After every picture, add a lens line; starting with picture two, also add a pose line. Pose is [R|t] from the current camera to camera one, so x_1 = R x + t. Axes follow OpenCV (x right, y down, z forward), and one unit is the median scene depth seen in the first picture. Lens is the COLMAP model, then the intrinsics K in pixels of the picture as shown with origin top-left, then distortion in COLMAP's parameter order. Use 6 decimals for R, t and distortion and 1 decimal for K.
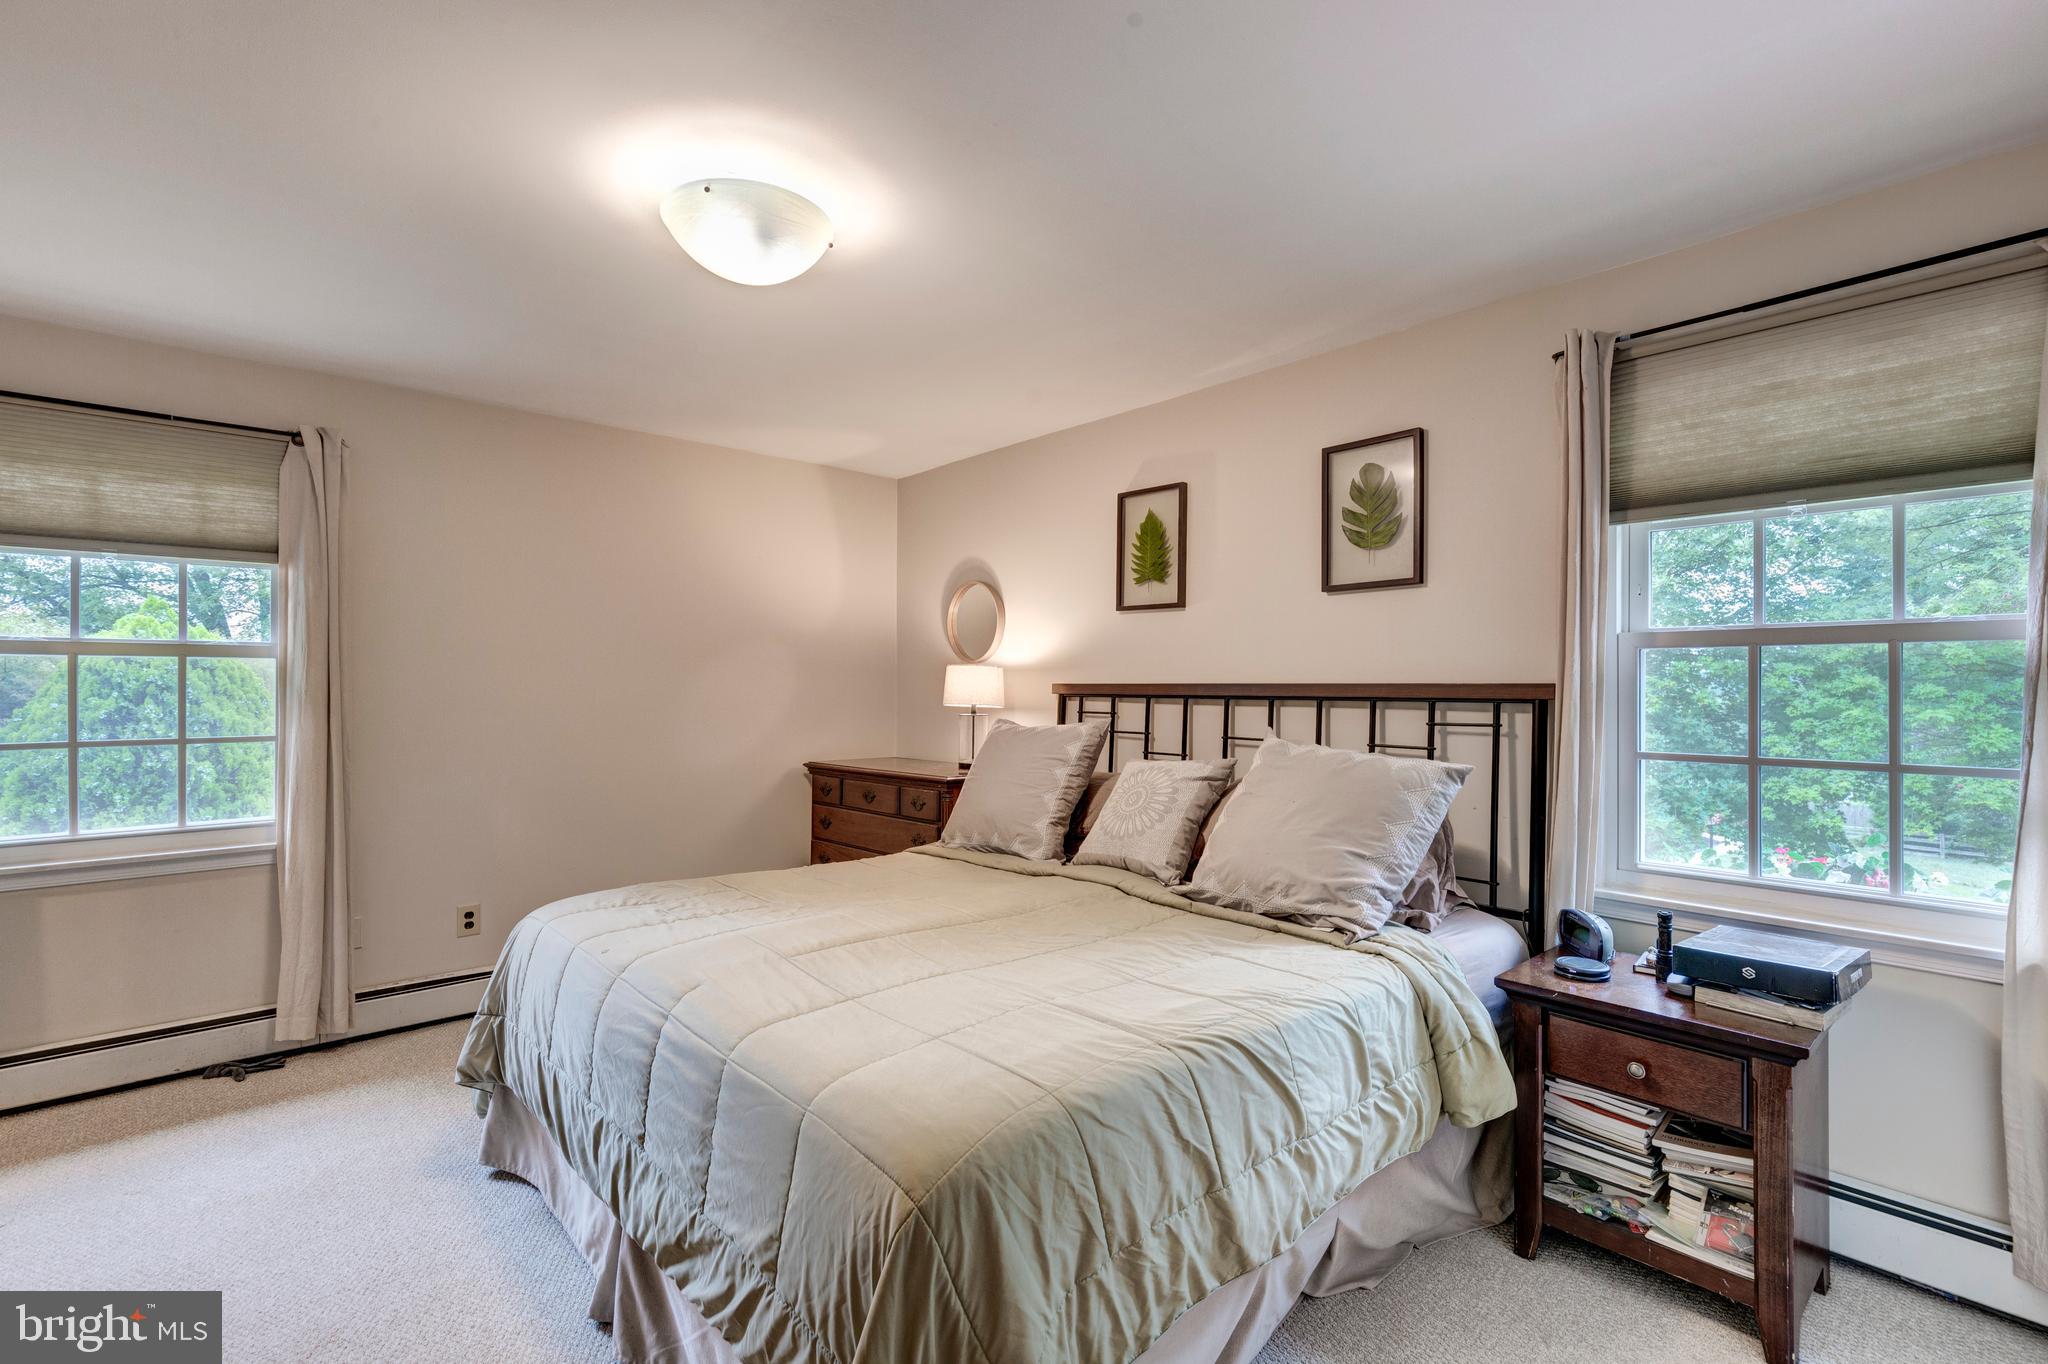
lens RADIAL K [[927.7, 0, 1026.8], [0, 927.7, 683.3], [0, 0, 1]] dist [0.004932, -0.001367]
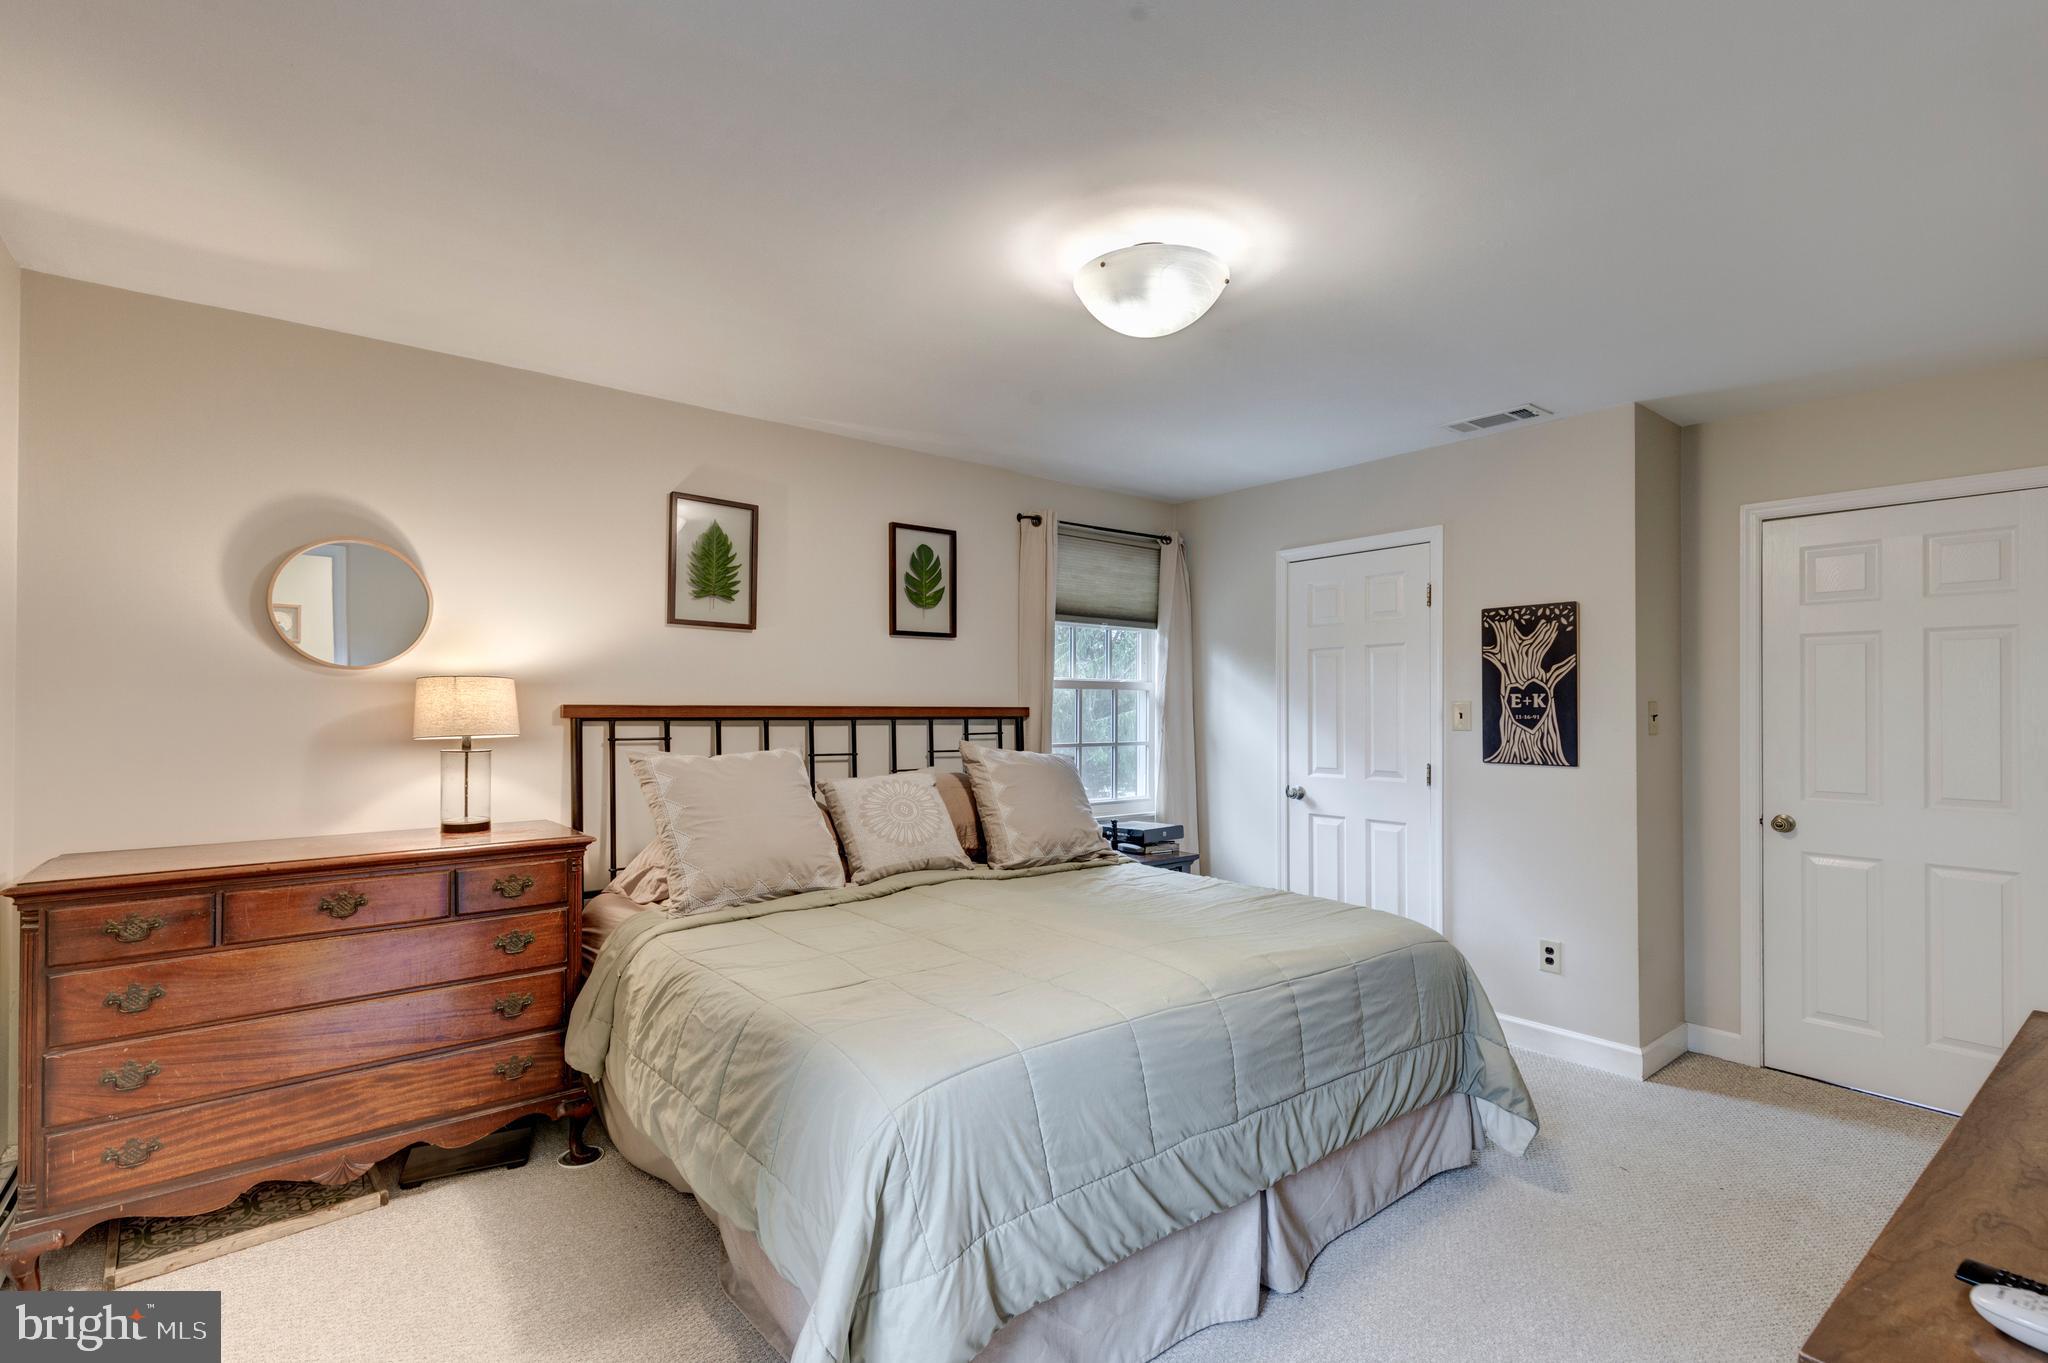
lens RADIAL K [[927.7, 0, 1054.1], [0, 927.7, 710.3], [0, 0, 1]] dist [0.004932, -0.001367]
pose [[0.044731, -0.008296, 0.998965, -0.940819], [-0.011521, 0.999895, 0.008820, -0.008227], [-0.998933, -0.011904, 0.044631, 0.719133]]
